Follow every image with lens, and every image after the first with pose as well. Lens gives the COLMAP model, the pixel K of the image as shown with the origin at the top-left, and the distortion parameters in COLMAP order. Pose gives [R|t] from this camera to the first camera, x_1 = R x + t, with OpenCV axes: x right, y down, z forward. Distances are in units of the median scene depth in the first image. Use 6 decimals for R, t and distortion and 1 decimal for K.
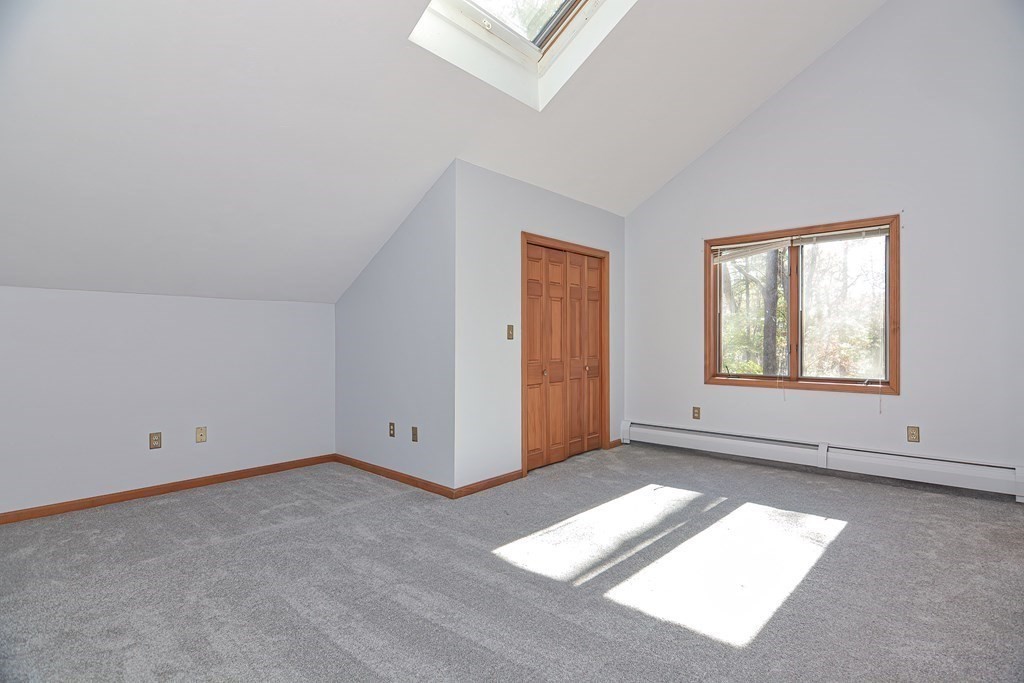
lens RADIAL K [[498.4, 0, 517.6], [0, 498.4, 339.6], [0, 0, 1]] dist [-0.000797, -0.007035]
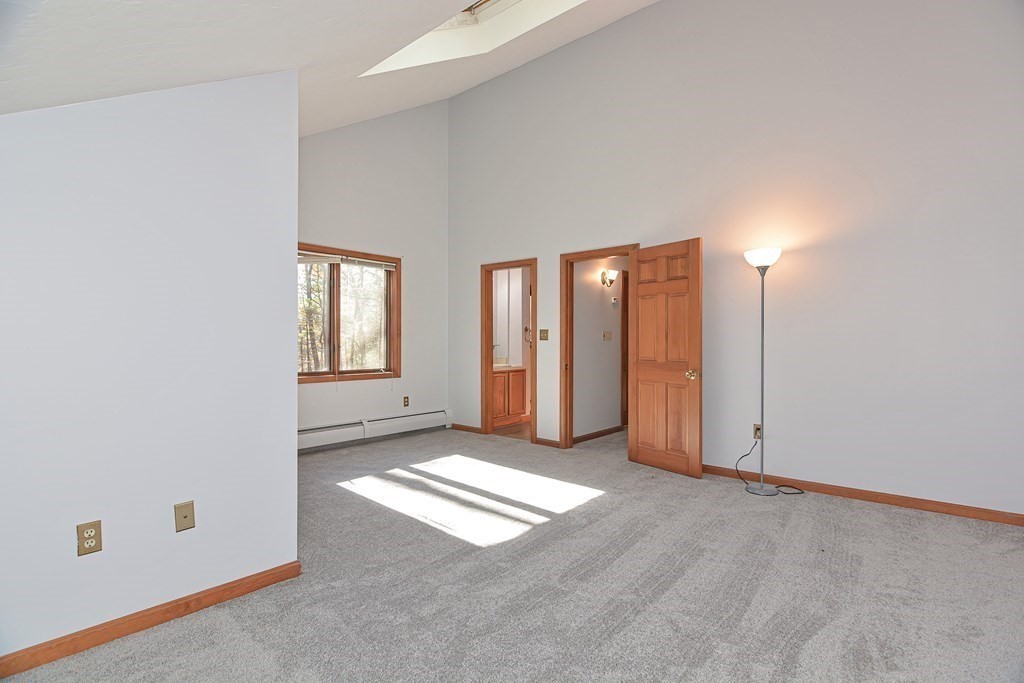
lens RADIAL K [[498.4, 0, 511.6], [0, 498.4, 348.1], [0, 0, 1]] dist [-0.000797, -0.007035]
pose [[-0.012401, -0.011641, 0.999855, -0.702433], [-0.001586, 0.999931, 0.011622, 0.003985], [-0.999922, -0.001442, -0.012418, 0.628984]]
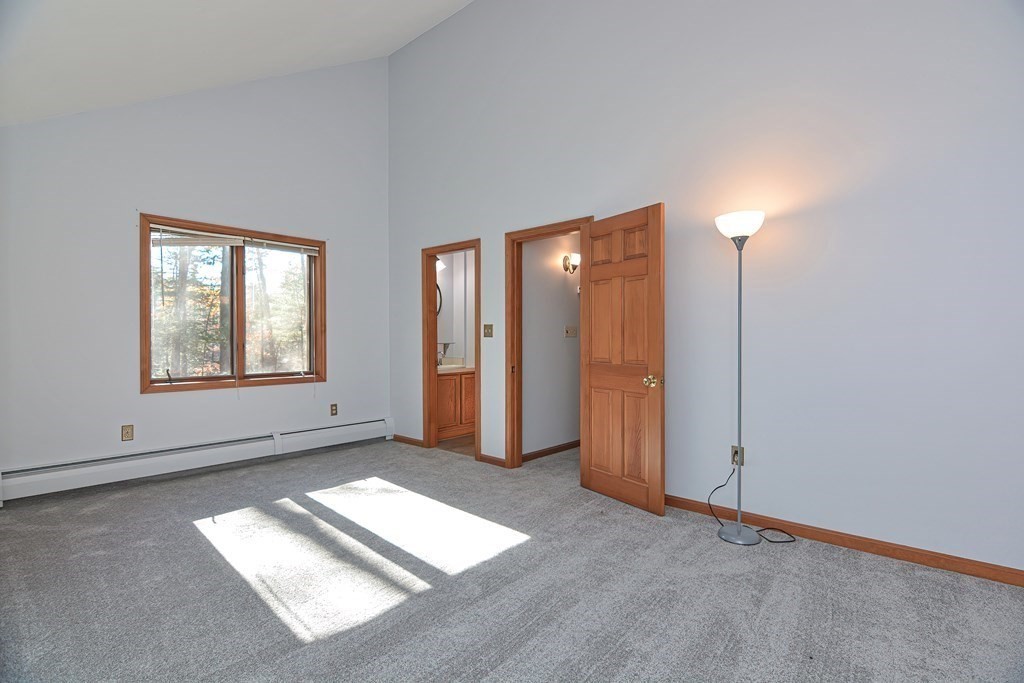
lens RADIAL K [[498.4, 0, 514.7], [0, 498.4, 347.6], [0, 0, 1]] dist [-0.000797, -0.007035]
pose [[0.002885, -0.015047, 0.999883, -0.485052], [0.001889, 0.999885, 0.015041, 0.004756], [-0.999994, 0.001845, 0.002913, 0.468253]]
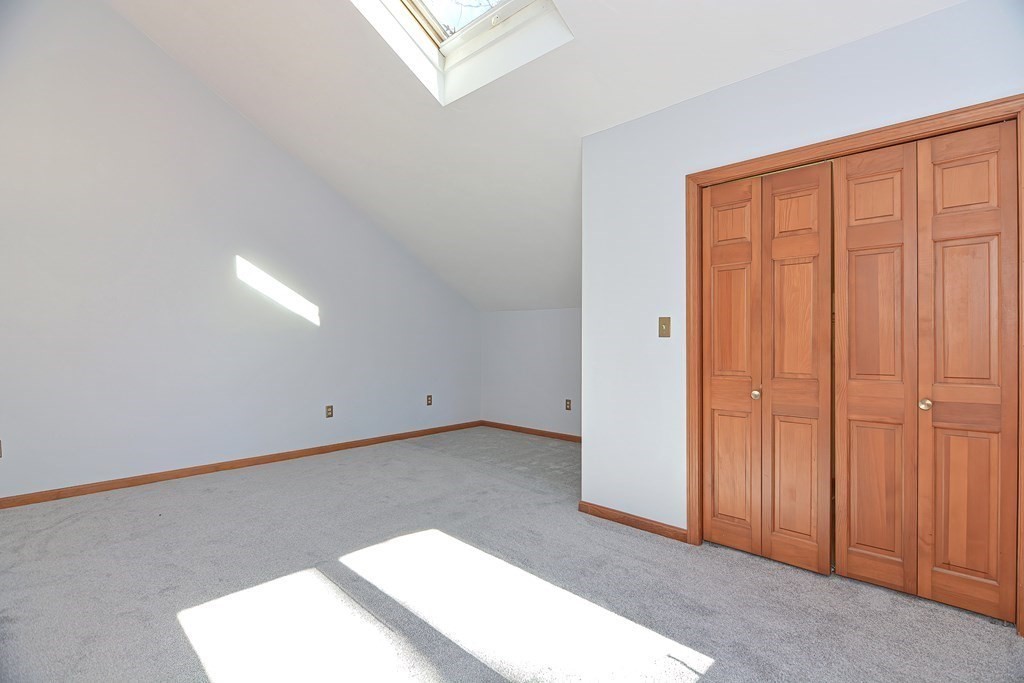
lens RADIAL K [[498.4, 0, 516.2], [0, 498.4, 338.9], [0, 0, 1]] dist [-0.000797, -0.007035]
pose [[-0.037893, 0.003294, -0.999276, 0.681026], [0.008191, 0.999962, 0.002985, -0.001765], [0.999248, -0.008072, -0.037919, 0.789061]]
